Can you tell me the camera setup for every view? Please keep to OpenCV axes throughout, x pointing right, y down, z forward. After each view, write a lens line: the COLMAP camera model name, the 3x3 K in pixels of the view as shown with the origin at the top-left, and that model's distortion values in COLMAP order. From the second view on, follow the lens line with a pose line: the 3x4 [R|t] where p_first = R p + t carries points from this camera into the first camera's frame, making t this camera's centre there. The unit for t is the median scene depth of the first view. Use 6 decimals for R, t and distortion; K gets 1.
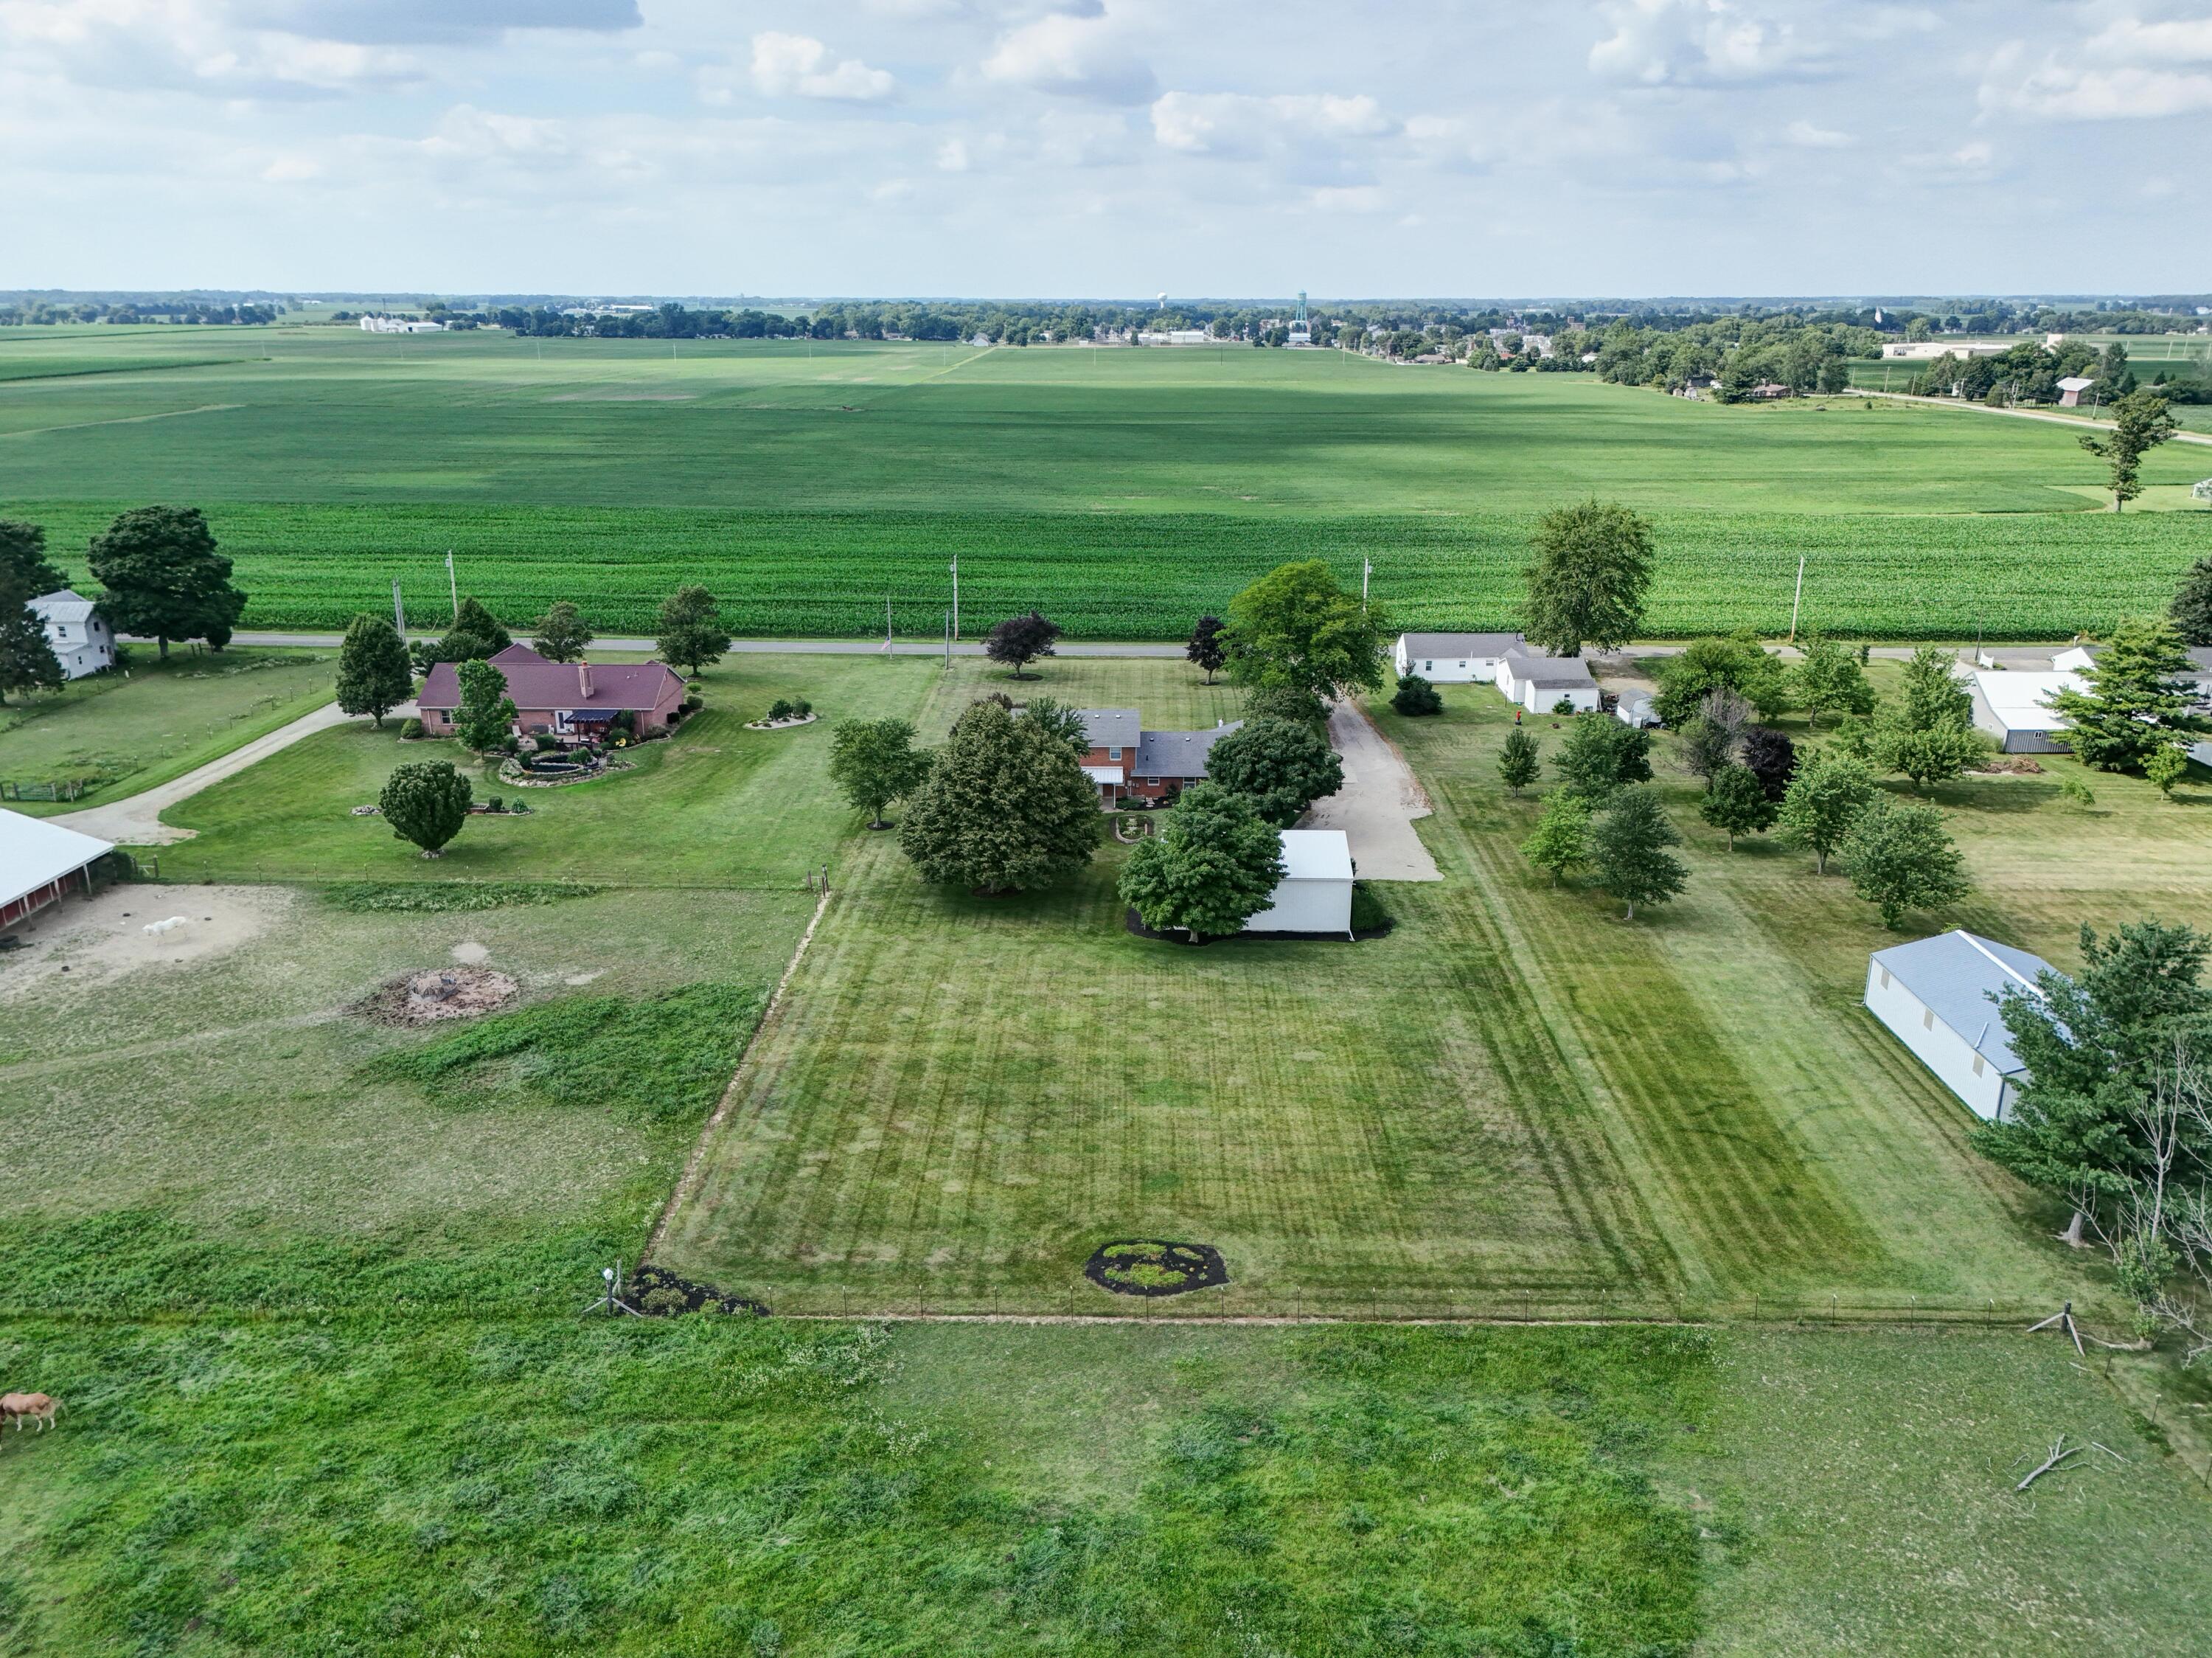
lens RADIAL K [[1772.6, 0, 1106.0], [0, 1772.6, 829.0], [0, 0, 1]] dist [0.097259, -0.115047]
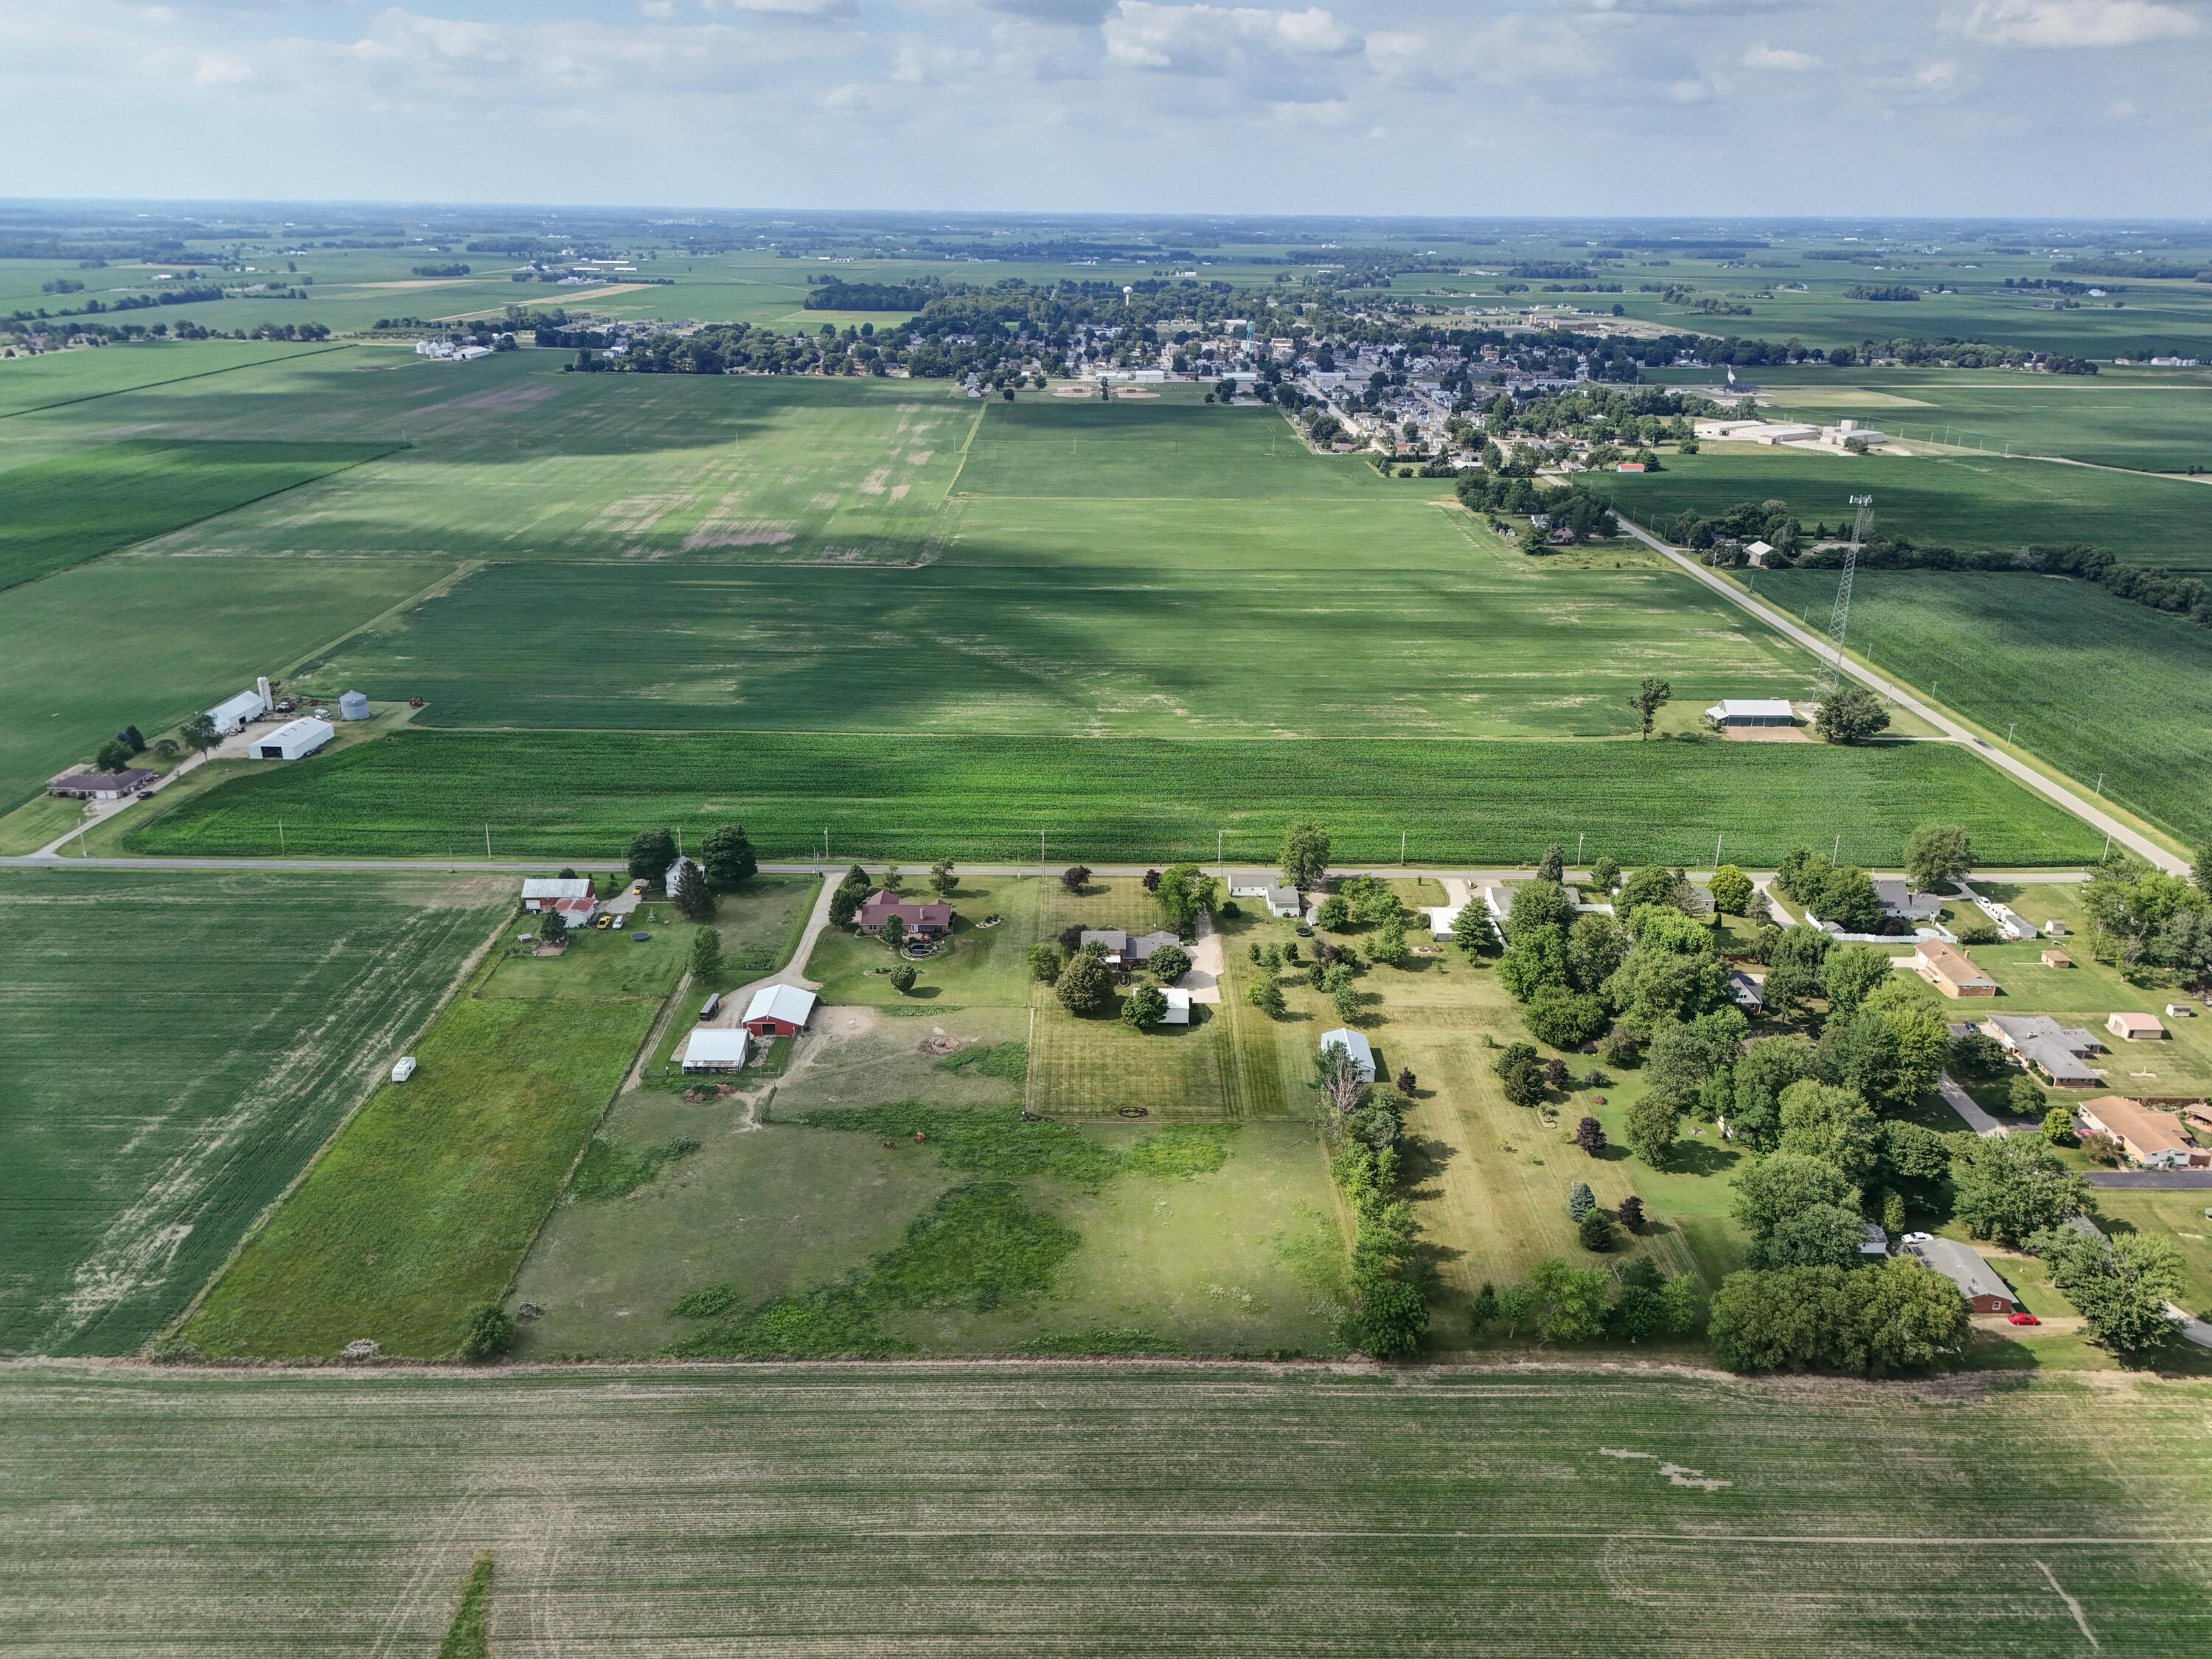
lens RADIAL K [[2175.4, 0, 1099.8], [0, 2175.4, 819.8], [0, 0, 1]] dist [0.093913, -0.109730]
pose [[0.999770, 0.000561, 0.021417, -0.147973], [-0.002017, 0.997683, 0.068005, -0.736823], [-0.021330, -0.068033, 0.997455, -3.765533]]
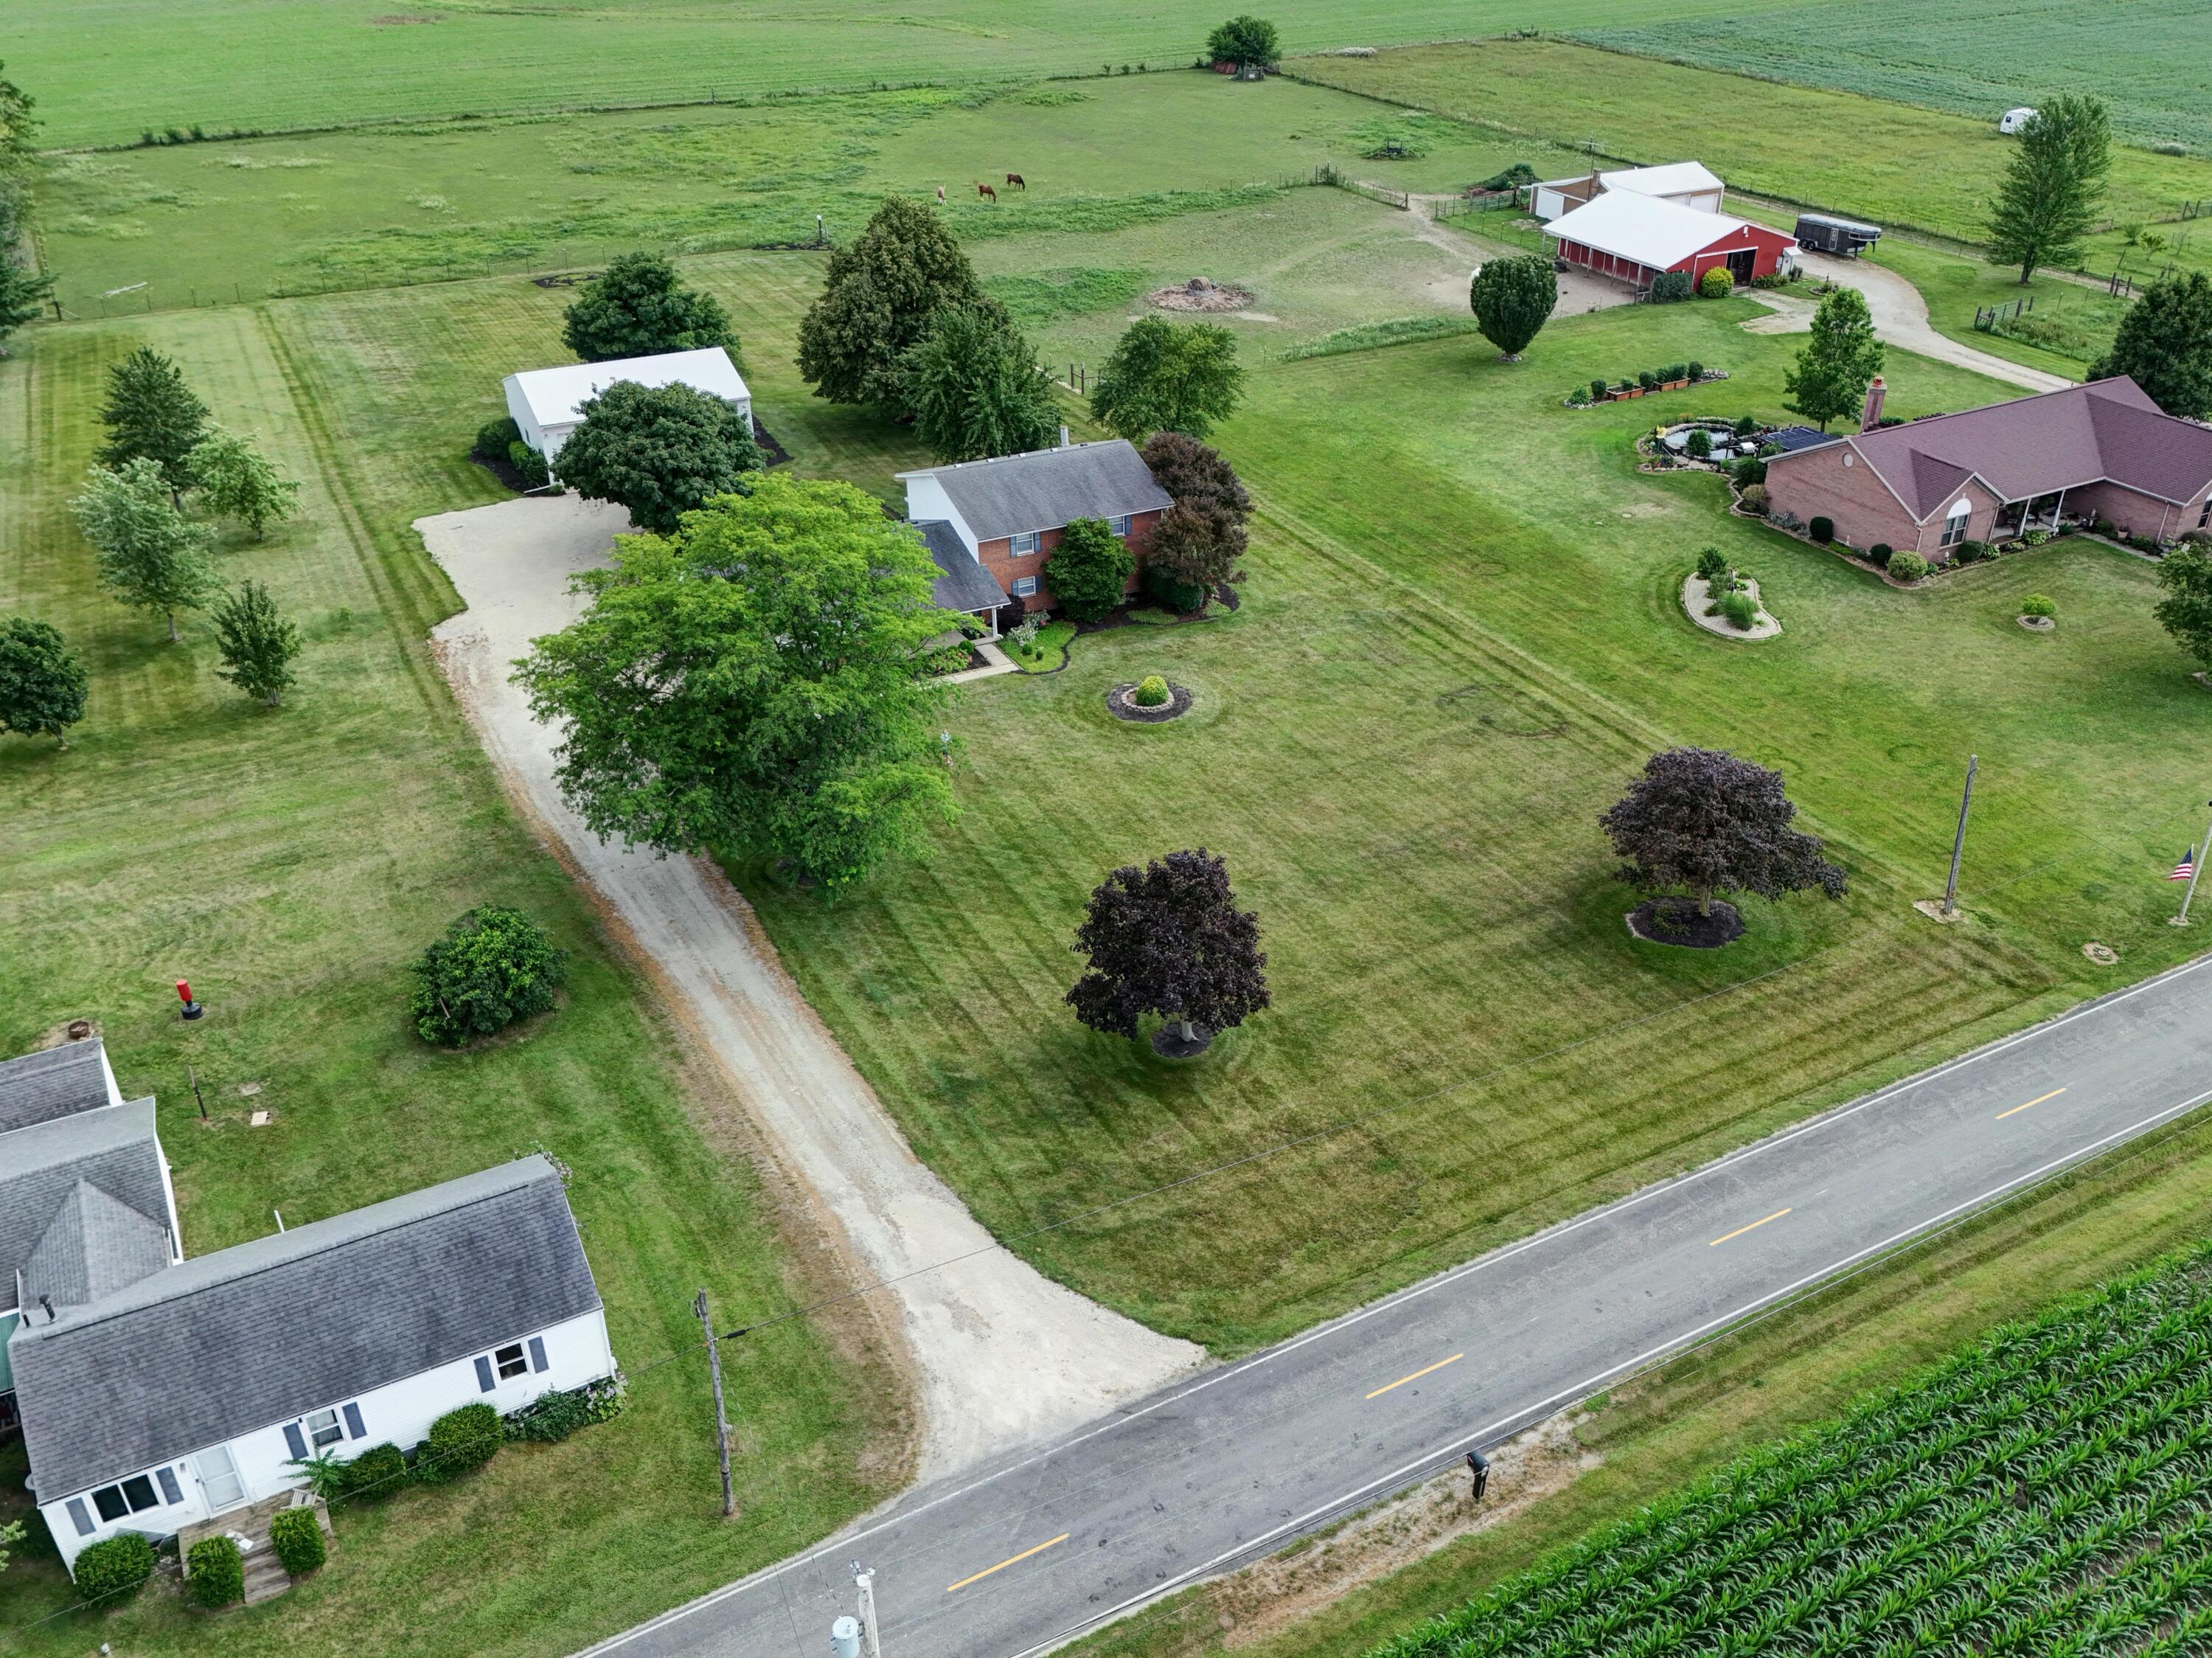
lens RADIAL K [[1772.6, 0, 1106.0], [0, 1772.6, 829.0], [0, 0, 1]] dist [0.097259, -0.115047]
pose [[-0.878467, 0.243660, -0.411006, 0.356871], [-0.146138, 0.681959, 0.716642, -0.623149], [0.454906, 0.689609, -0.563471, 2.148931]]
